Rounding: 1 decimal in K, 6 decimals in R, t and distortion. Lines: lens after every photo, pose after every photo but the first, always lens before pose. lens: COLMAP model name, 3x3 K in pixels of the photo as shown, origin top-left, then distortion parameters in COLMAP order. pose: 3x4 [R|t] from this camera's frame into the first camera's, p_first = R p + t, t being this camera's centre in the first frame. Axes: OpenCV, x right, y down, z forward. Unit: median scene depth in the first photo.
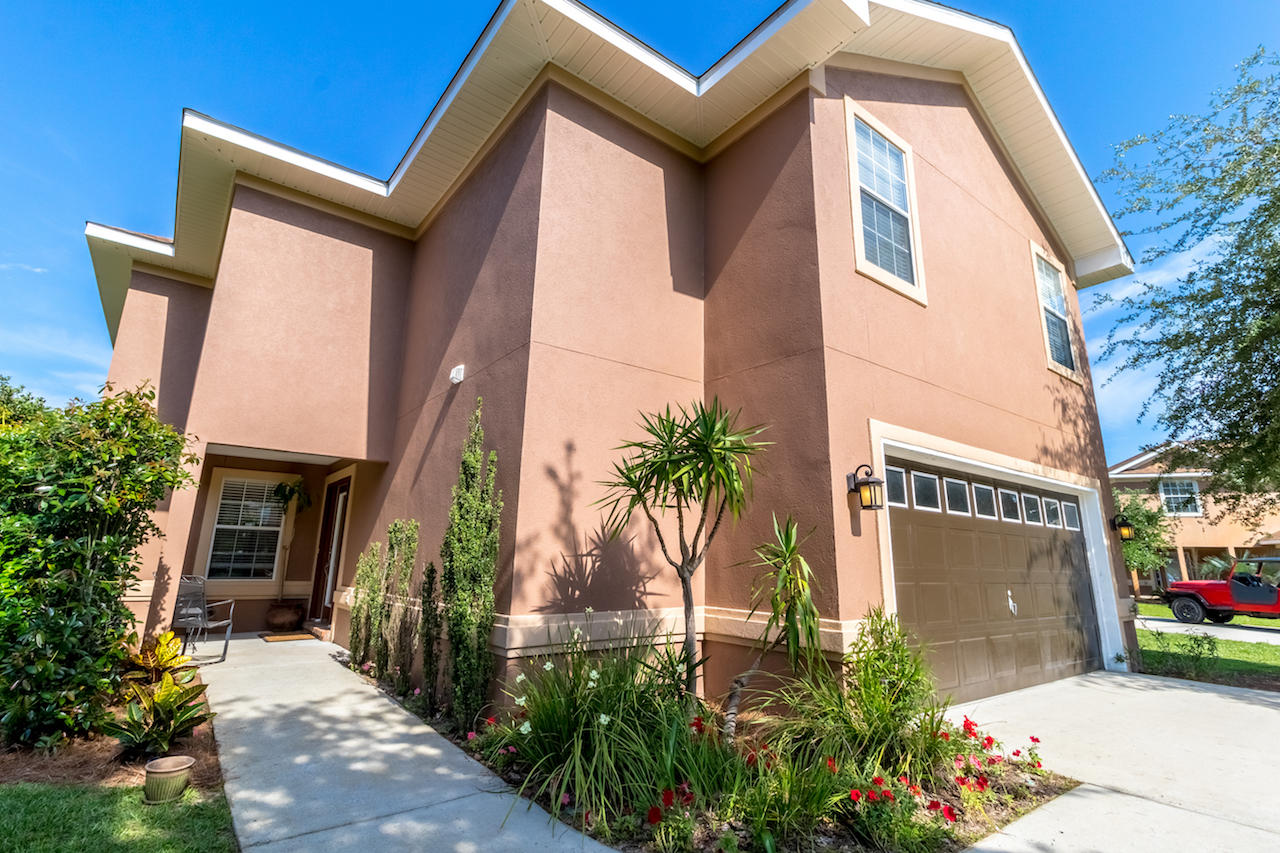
lens RADIAL K [[597.4, 0, 645.8], [0, 597.4, 411.1], [0, 0, 1]] dist [-0.000976, 0.000131]
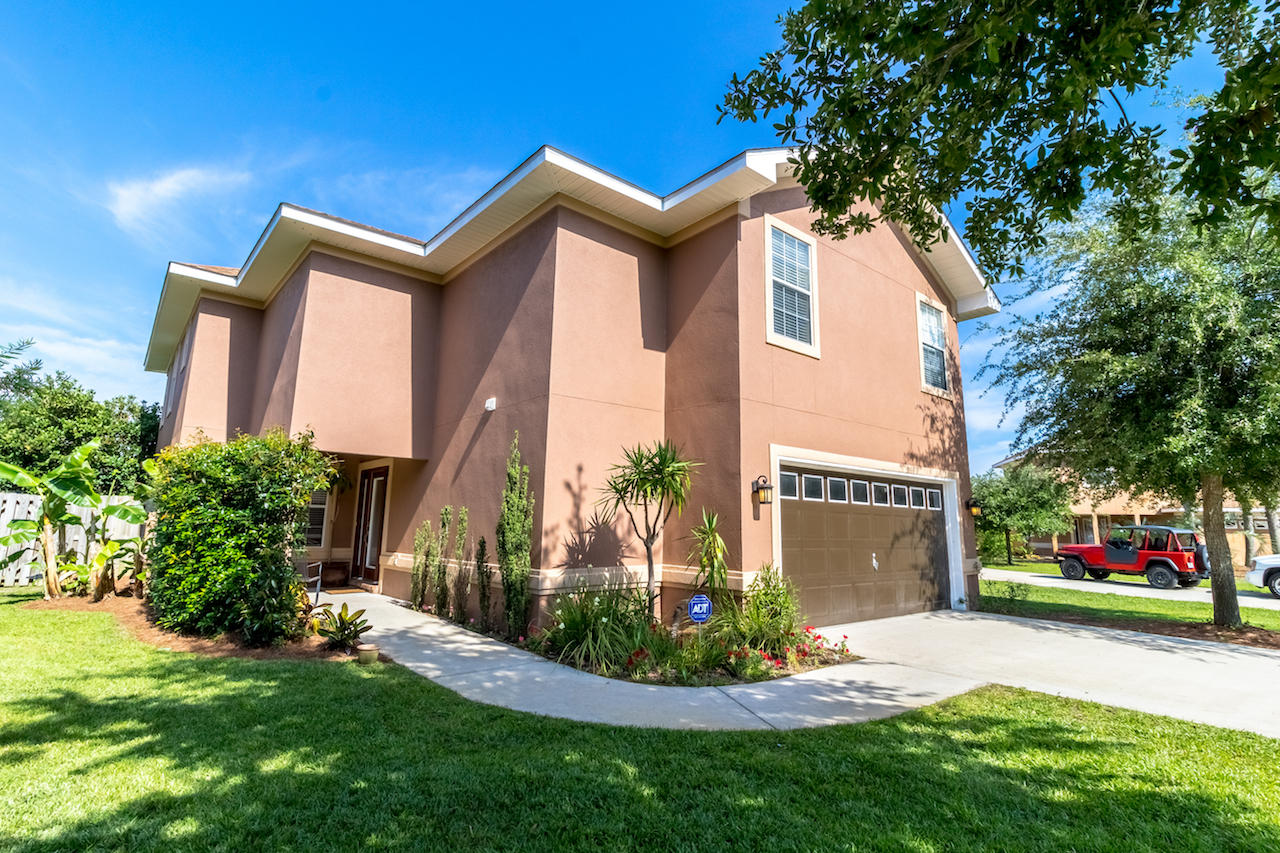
lens RADIAL K [[605.7, 0, 642.9], [0, 605.7, 409.8], [0, 0, 1]] dist [-0.001394, -0.003123]
pose [[0.999150, 0.006259, 0.040747, -0.014761], [-0.008576, 0.998340, 0.056957, -0.141642], [-0.040323, -0.057258, 0.997545, -0.472995]]
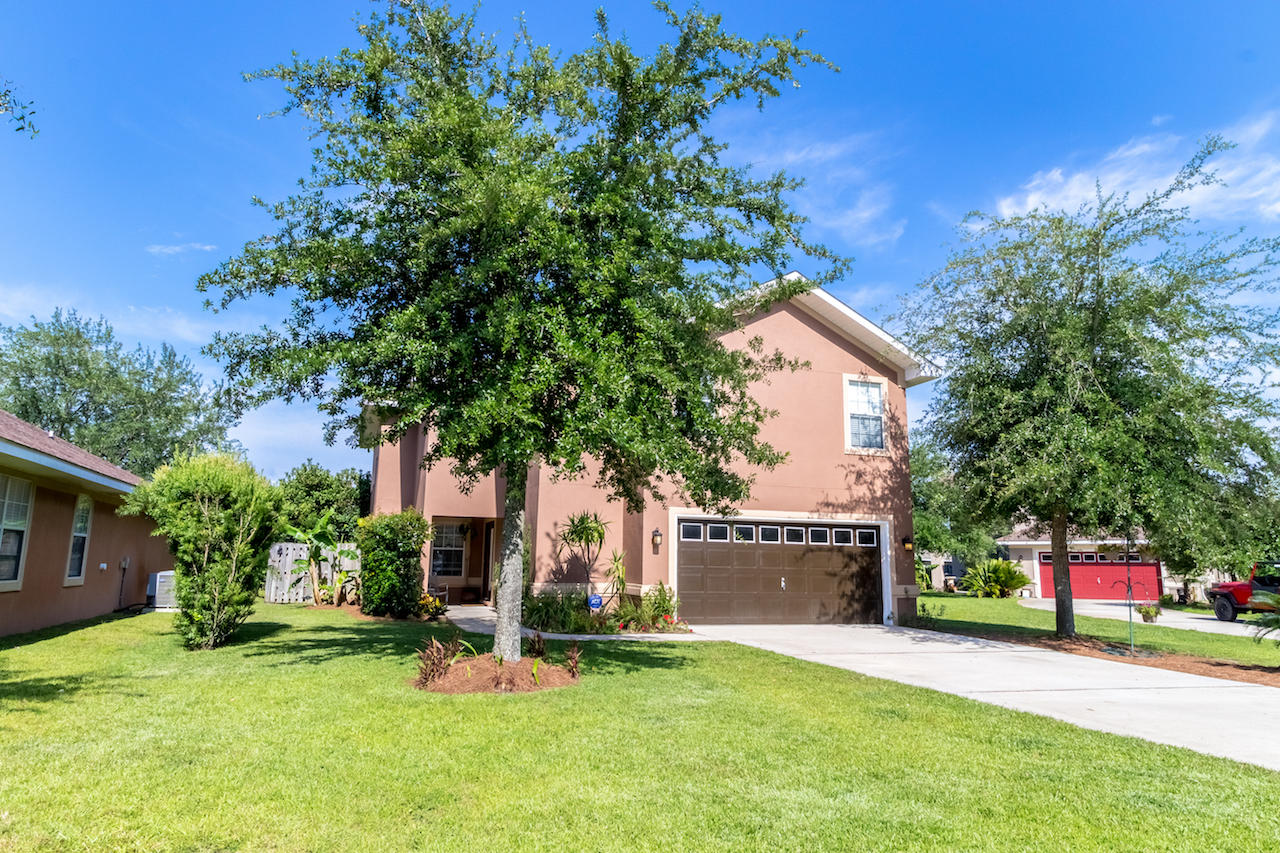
lens RADIAL K [[769.2, 0, 640.0], [0, 769.2, 426.5], [0, 0, 1]] dist [0.000684, -0.000869]
pose [[0.948944, -0.062084, -0.309274, 1.105811], [0.081438, 0.995421, 0.050054, -0.424840], [0.304750, -0.072685, 0.949655, -1.769033]]
